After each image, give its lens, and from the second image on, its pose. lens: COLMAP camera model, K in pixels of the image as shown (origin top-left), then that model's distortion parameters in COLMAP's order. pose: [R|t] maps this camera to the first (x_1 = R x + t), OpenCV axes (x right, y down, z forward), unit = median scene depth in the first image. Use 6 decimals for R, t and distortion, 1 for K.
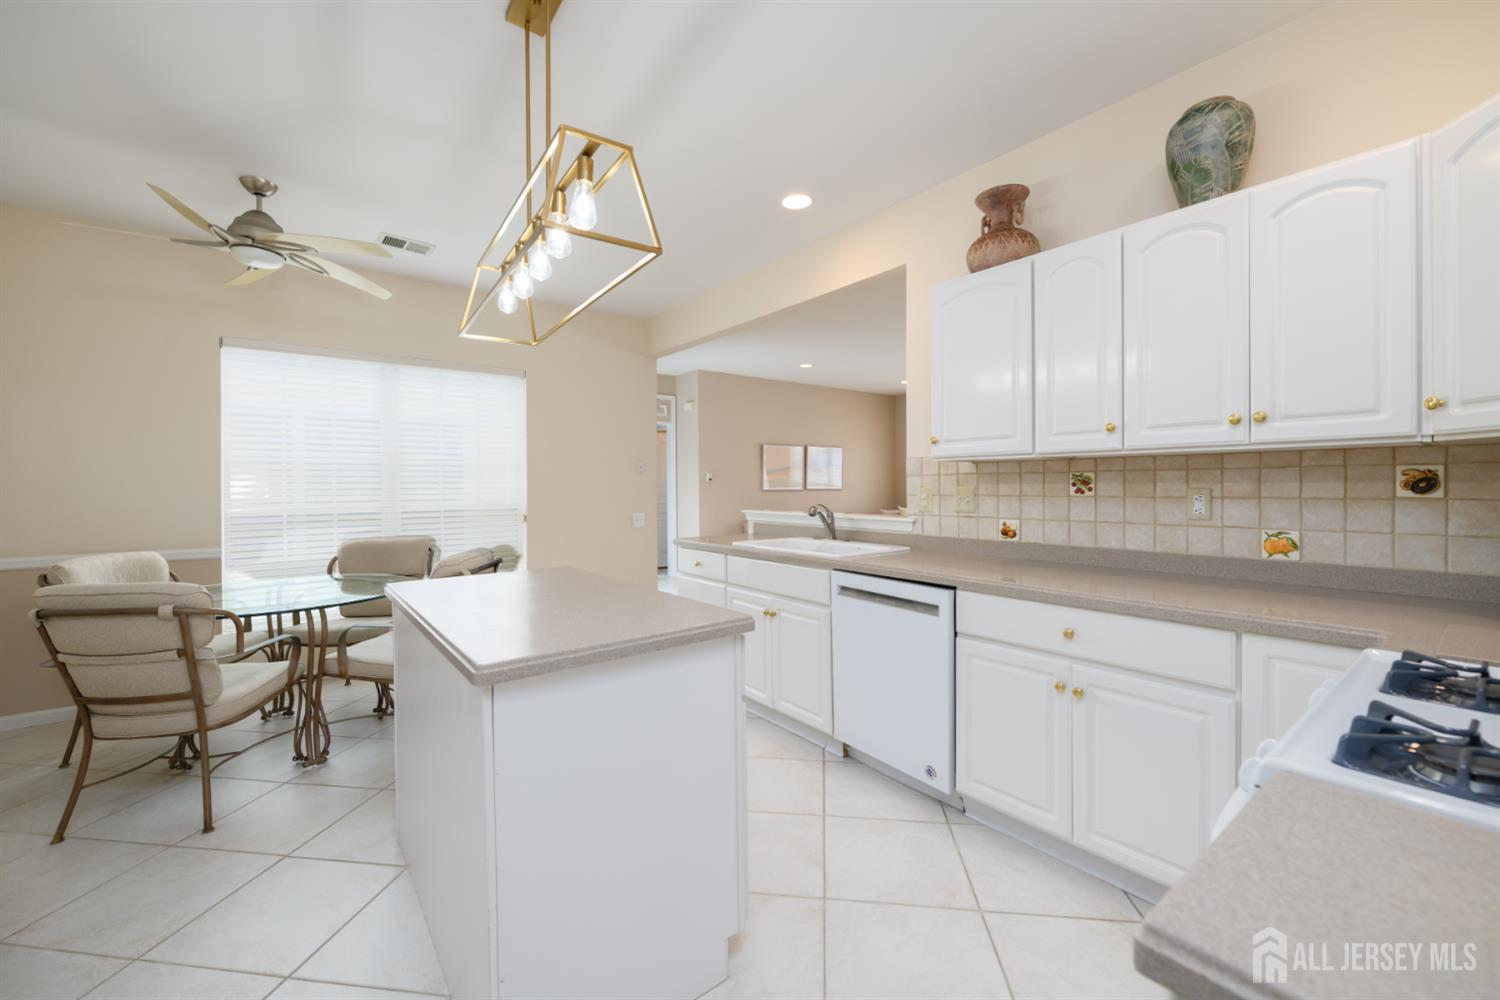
lens RADIAL K [[593.4, 0, 750.2], [0, 593.4, 491.7], [0, 0, 1]] dist [0.019877, 0.000125]
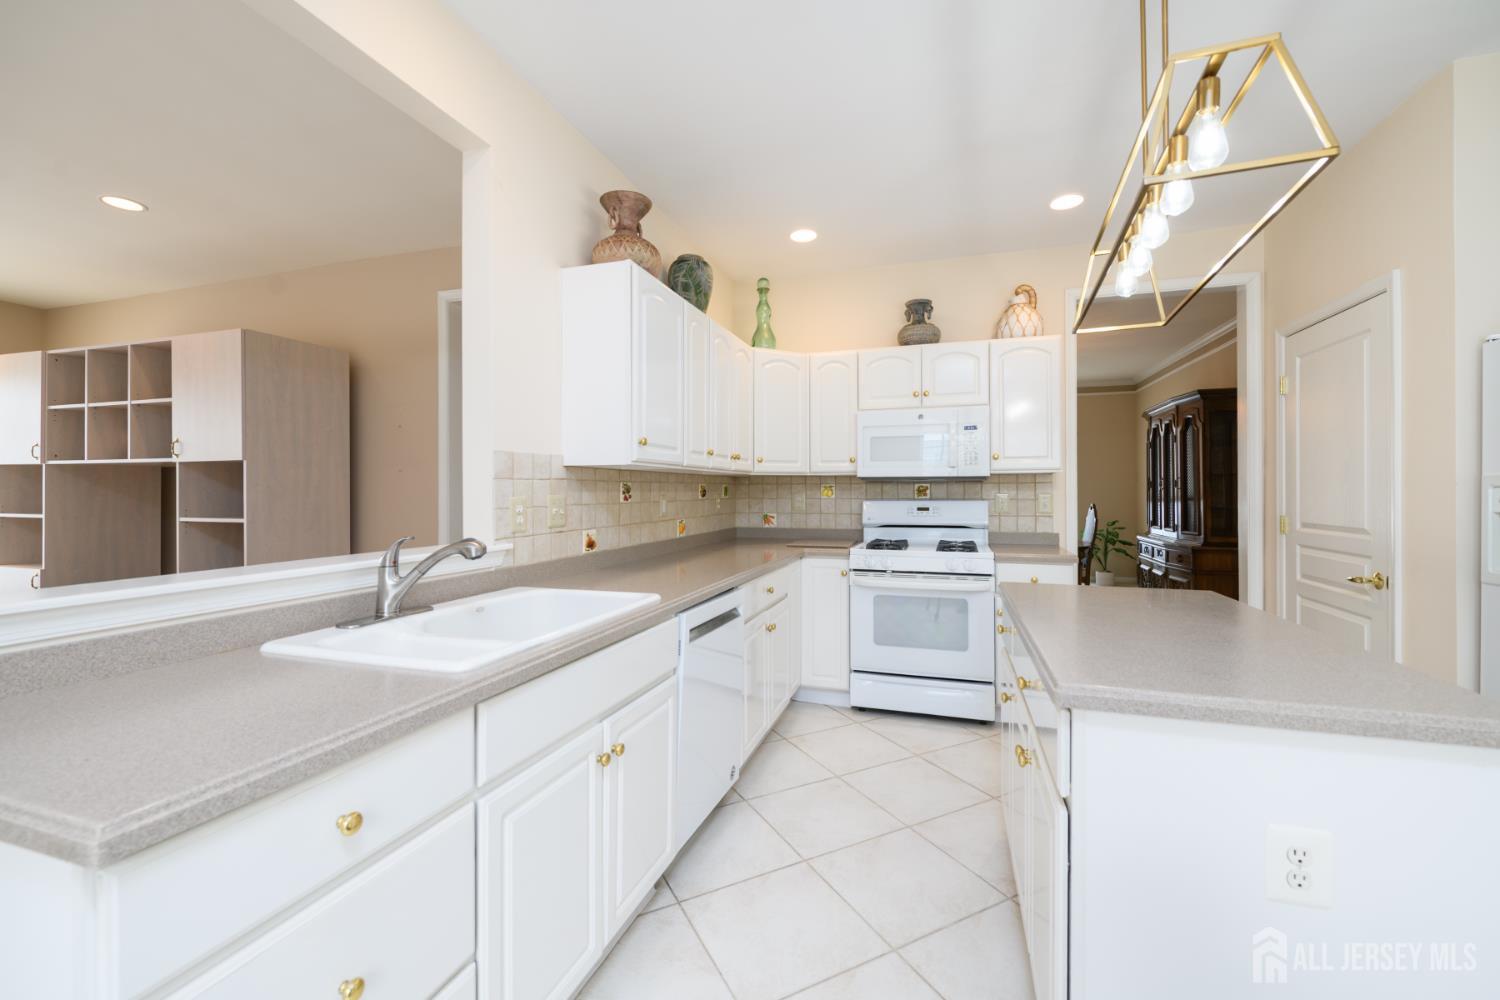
lens RADIAL K [[615.3, 0, 753.3], [0, 615.3, 491.0], [0, 0, 1]] dist [-0.004636, -0.000004]
pose [[-0.564419, 0.005044, 0.825473, -0.520022], [0.011524, 0.999932, 0.001770, -0.013435], [-0.825408, 0.010512, -0.564439, 1.376187]]
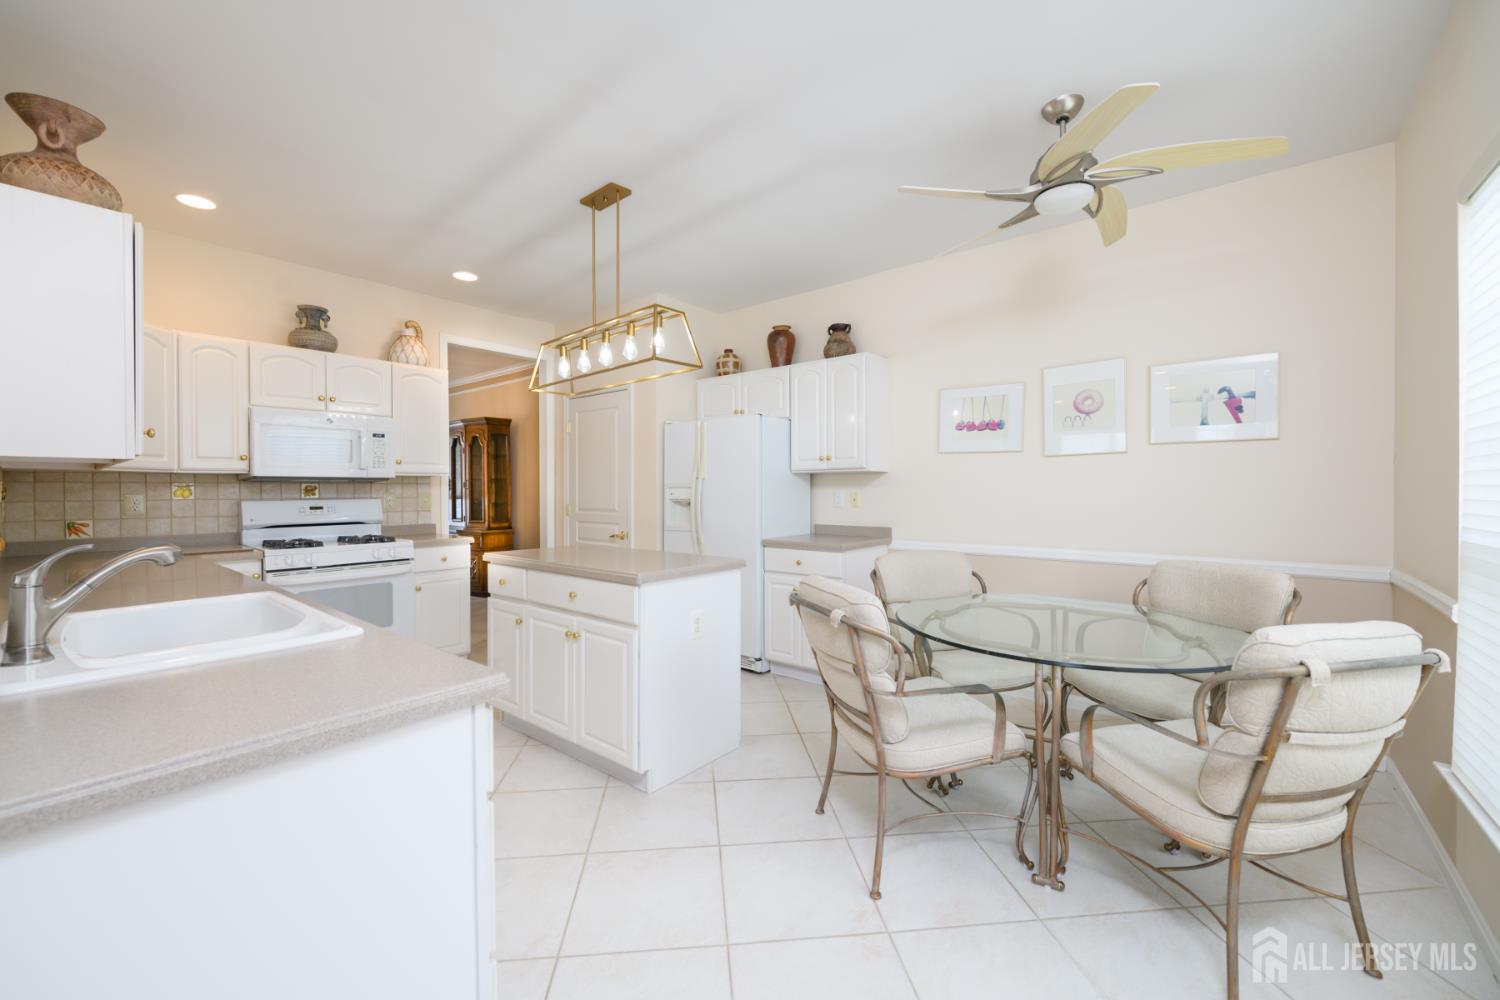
lens RADIAL K [[593.4, 0, 746.2], [0, 593.4, 495.5], [0, 0, 1]] dist [0.019877, 0.000125]
pose [[-0.976374, 0.010437, -0.215834, -0.247719], [0.006195, 0.999774, 0.020322, -0.017796], [0.215998, 0.018505, -0.976219, 1.916967]]
